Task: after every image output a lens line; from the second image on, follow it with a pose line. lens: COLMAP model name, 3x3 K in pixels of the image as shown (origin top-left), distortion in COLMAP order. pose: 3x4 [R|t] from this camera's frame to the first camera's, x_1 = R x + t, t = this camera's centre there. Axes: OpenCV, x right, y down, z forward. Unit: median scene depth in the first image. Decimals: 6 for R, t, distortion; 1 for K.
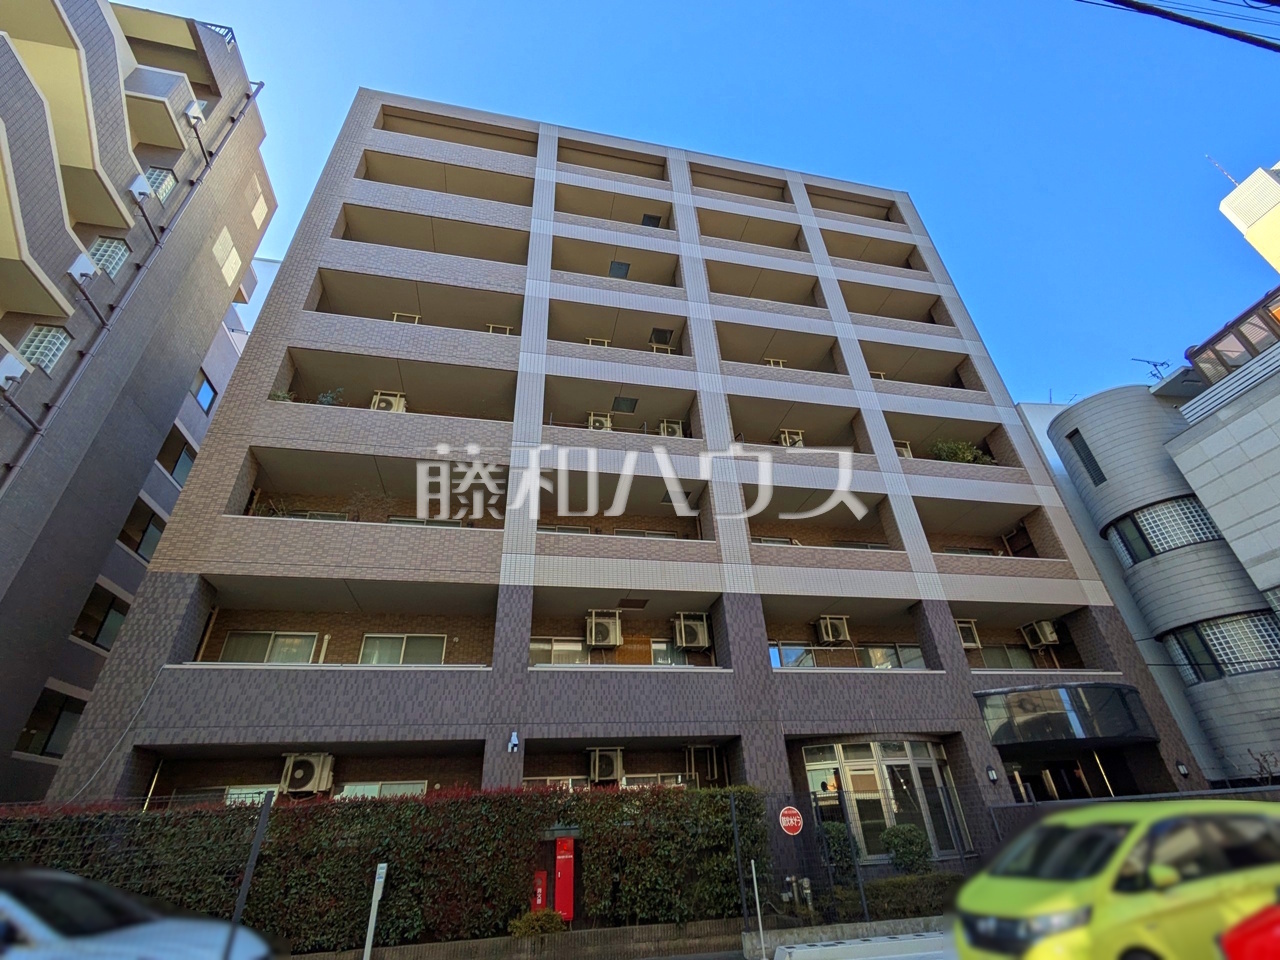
lens RADIAL K [[565.1, 0, 640.0], [0, 565.1, 480.0], [0, 0, 1]] dist [-0.000197, 0.000274]
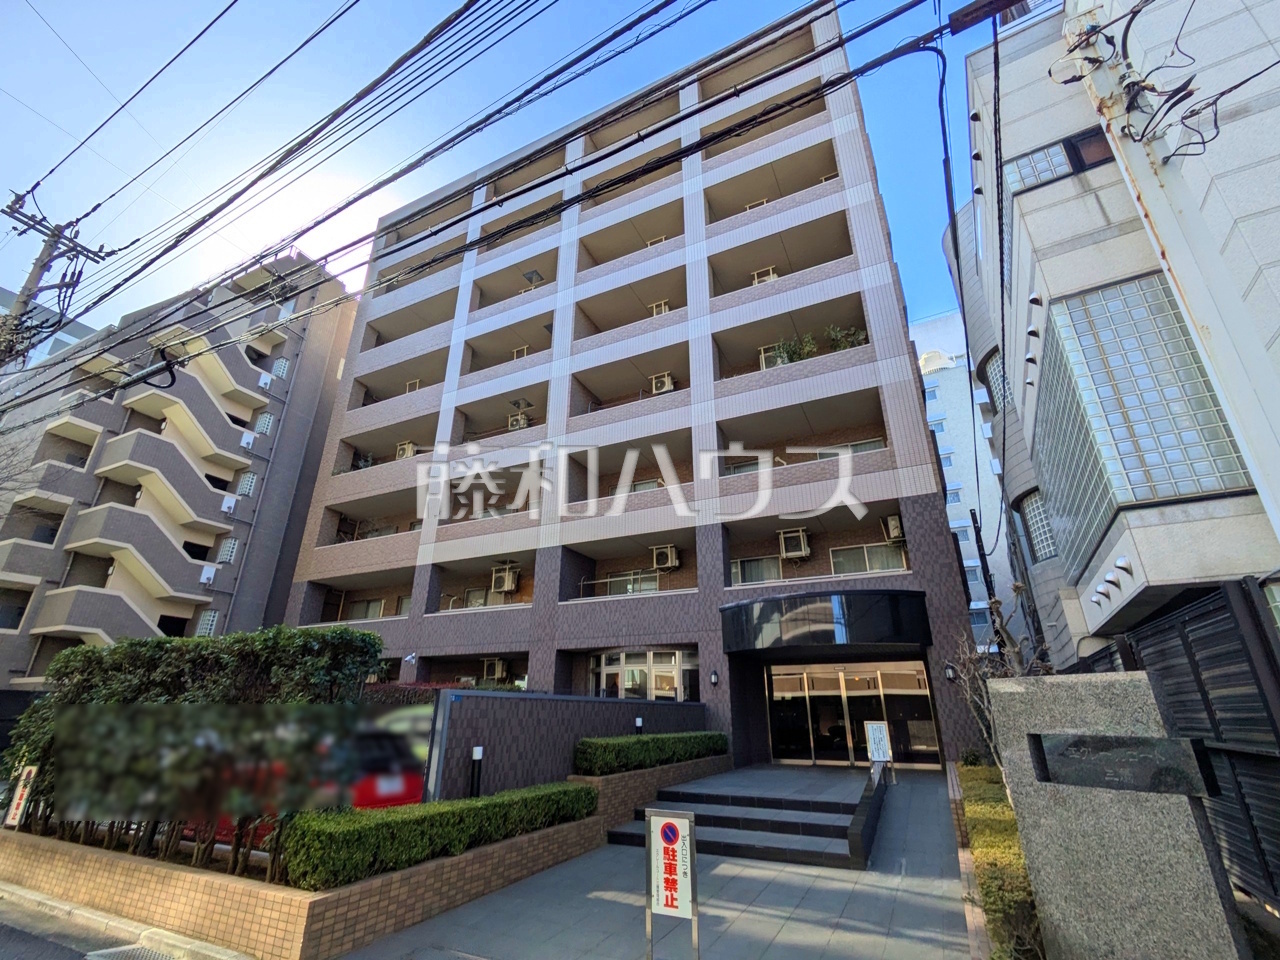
lens RADIAL K [[565.1, 0, 640.0], [0, 565.1, 480.0], [0, 0, 1]] dist [-0.000197, 0.000274]
pose [[0.789793, -0.193065, -0.582196, 1.099999], [0.291687, 0.953196, 0.079601, 0.008691], [0.539579, -0.232688, 0.809142, 0.084930]]
